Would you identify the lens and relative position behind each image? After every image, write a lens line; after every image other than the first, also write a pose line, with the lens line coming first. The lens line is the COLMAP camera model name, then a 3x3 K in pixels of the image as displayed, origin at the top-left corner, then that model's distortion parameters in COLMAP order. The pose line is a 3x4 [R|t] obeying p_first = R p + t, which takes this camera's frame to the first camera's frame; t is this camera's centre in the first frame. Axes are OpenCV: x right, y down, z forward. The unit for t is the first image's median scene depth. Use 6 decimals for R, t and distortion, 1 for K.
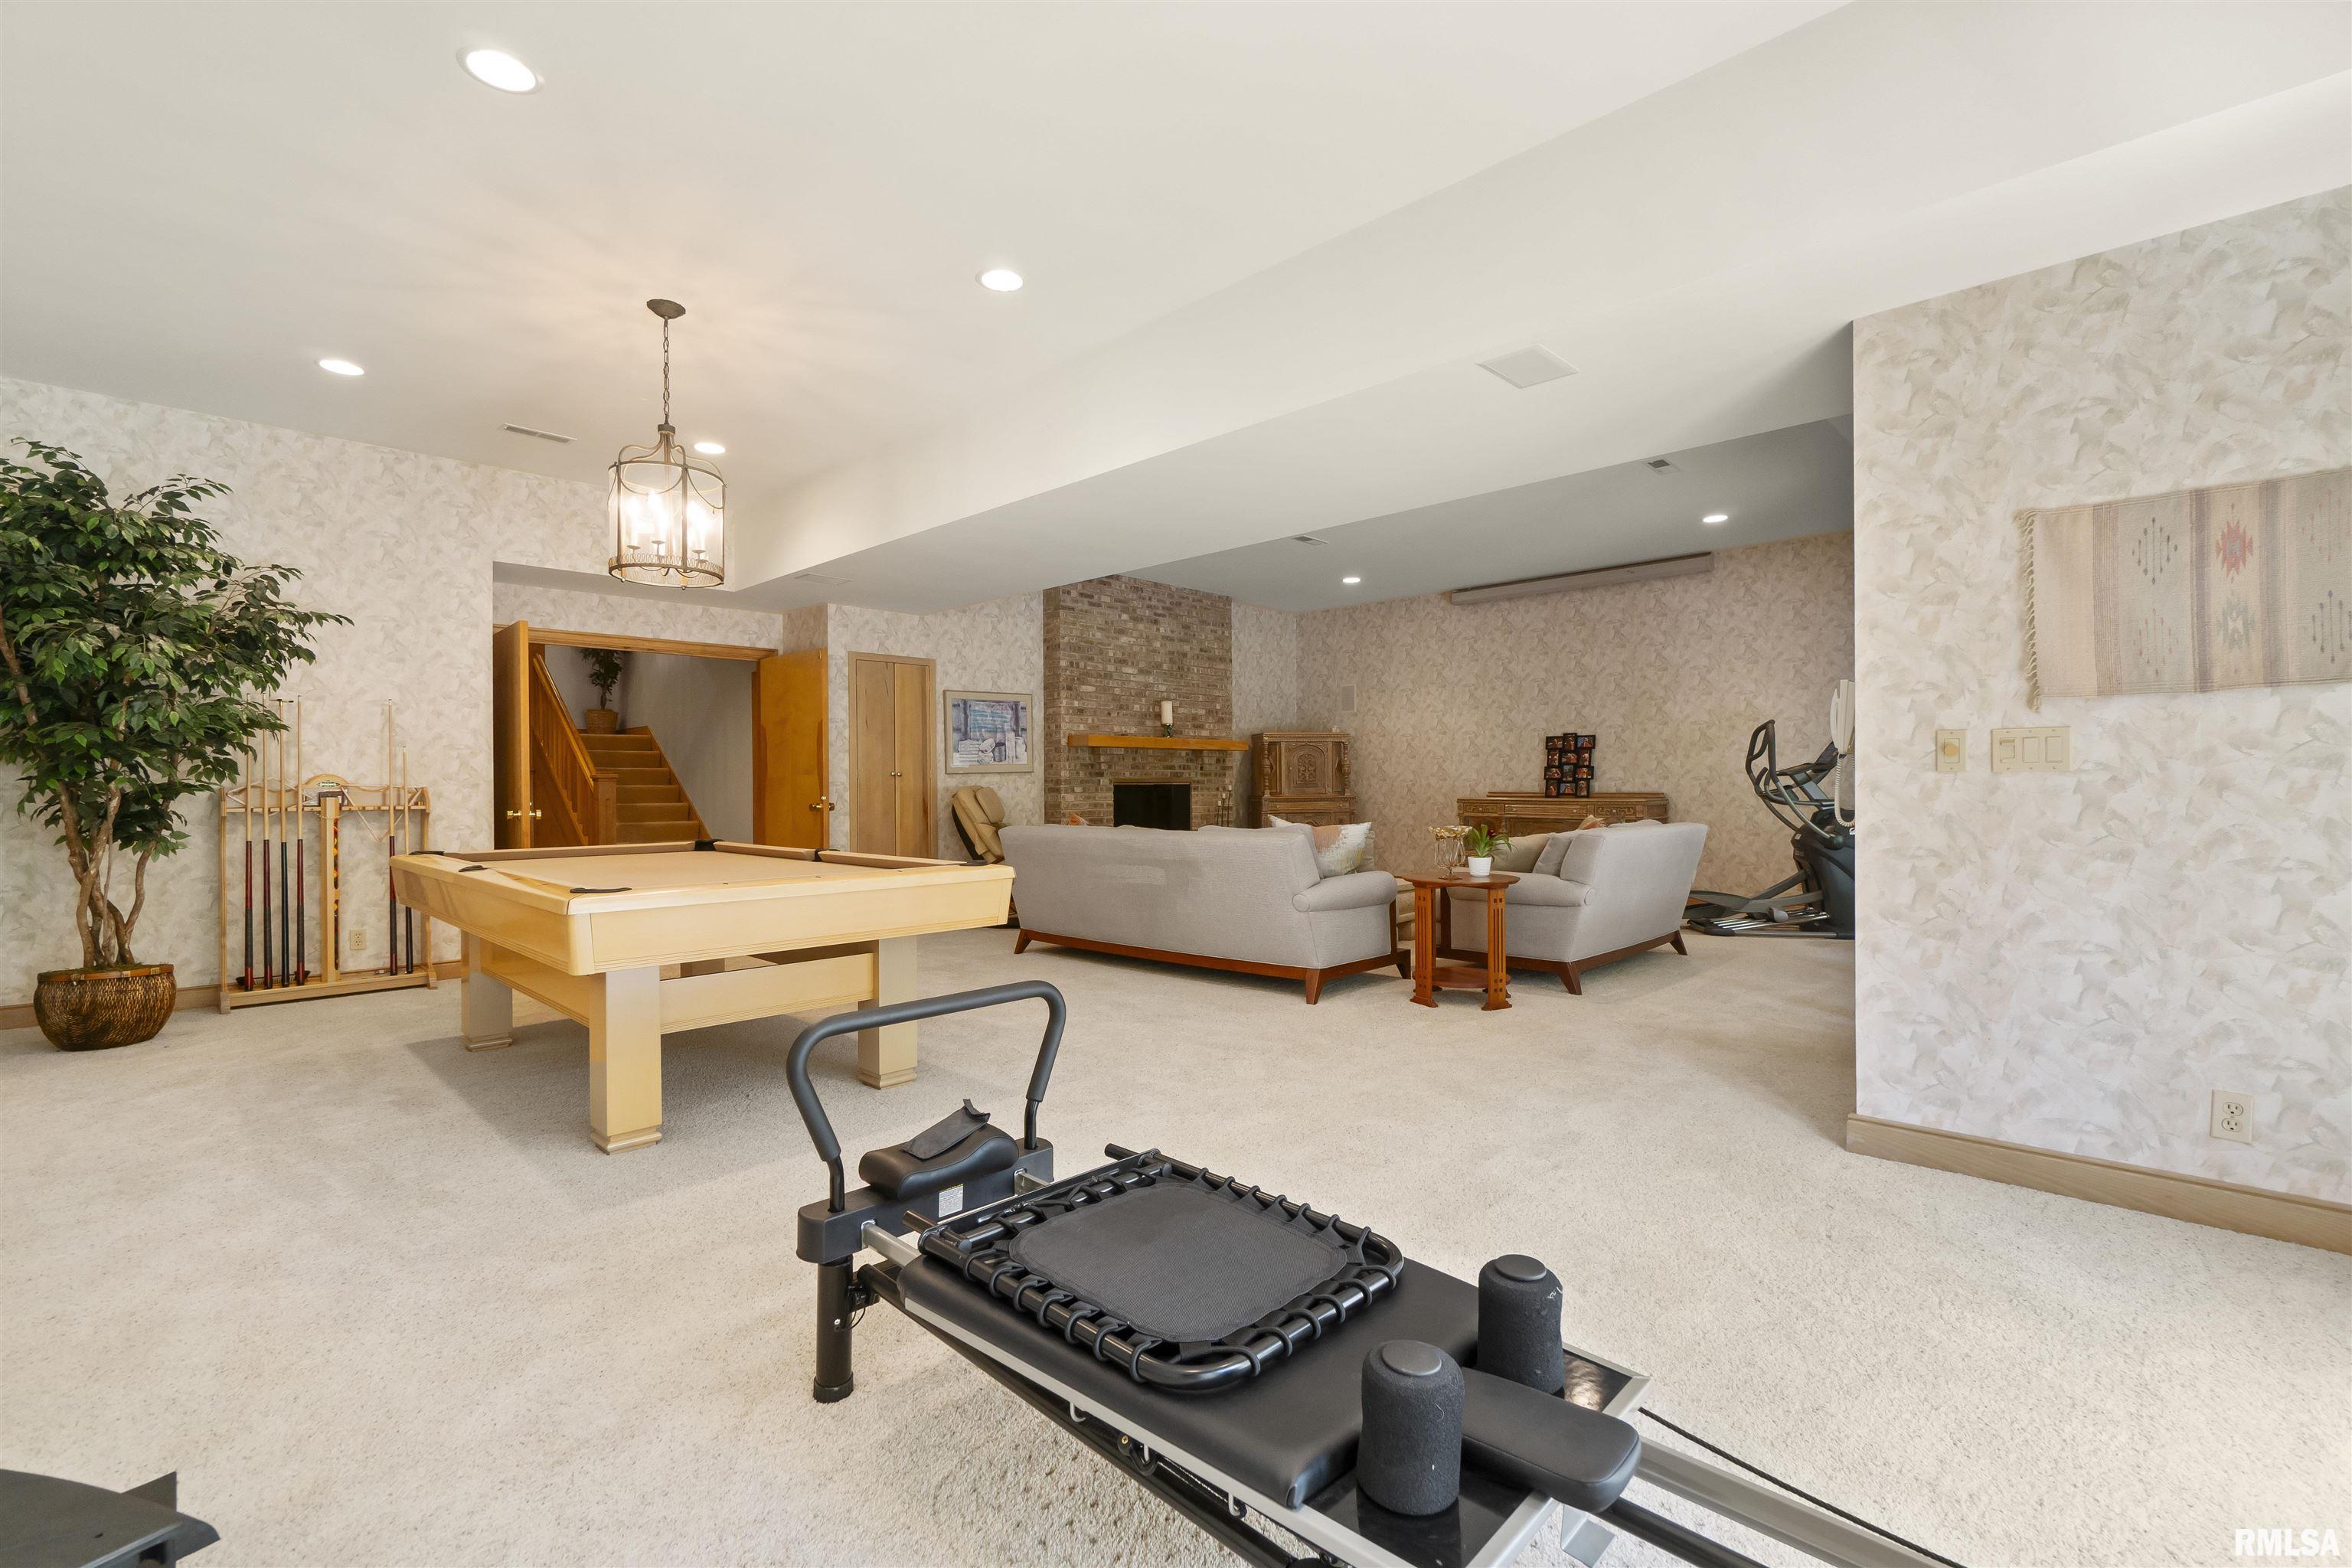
lens RADIAL K [[1026.6, 0, 1182.4], [0, 1026.6, 780.1], [0, 0, 1]] dist [-0.012655, 0.000921]
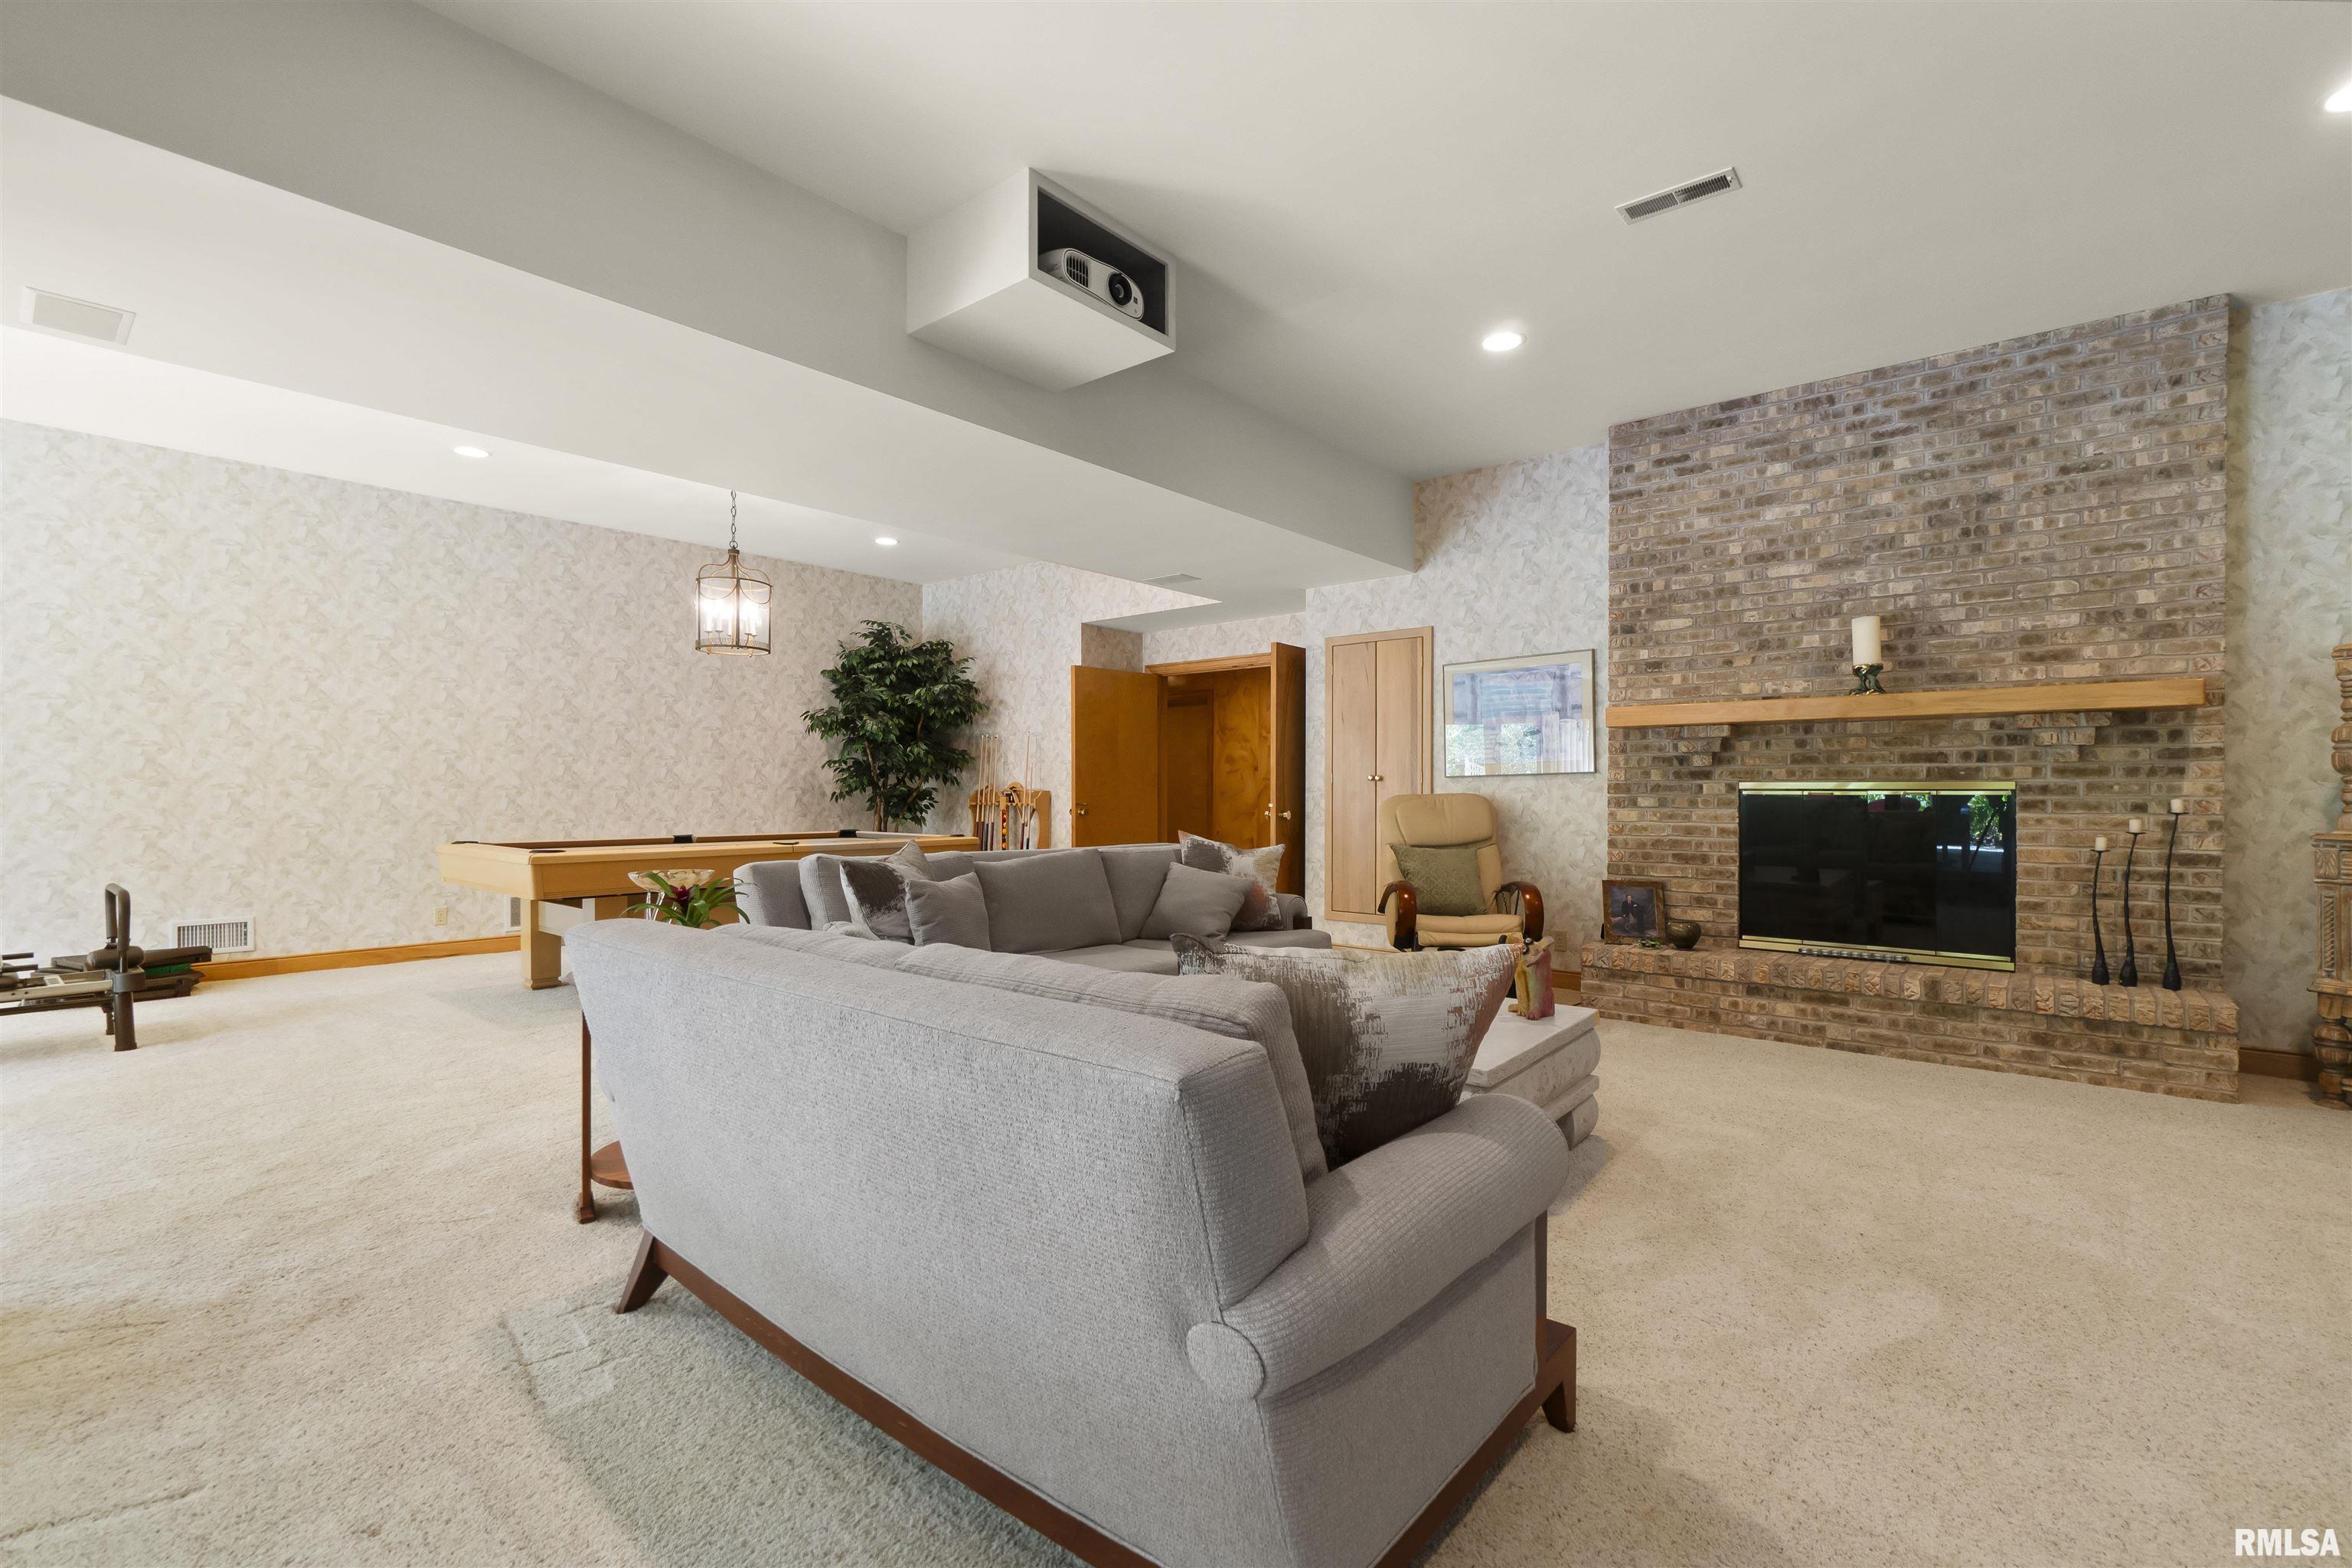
lens RADIAL K [[1026.6, 0, 1175.8], [0, 1026.6, 787.9], [0, 0, 1]] dist [-0.012655, 0.000921]
pose [[0.067821, 0.003850, -0.997690, 0.447915], [0.004907, 0.999979, 0.004192, -0.002580], [0.997685, -0.005180, 0.067800, 0.682364]]
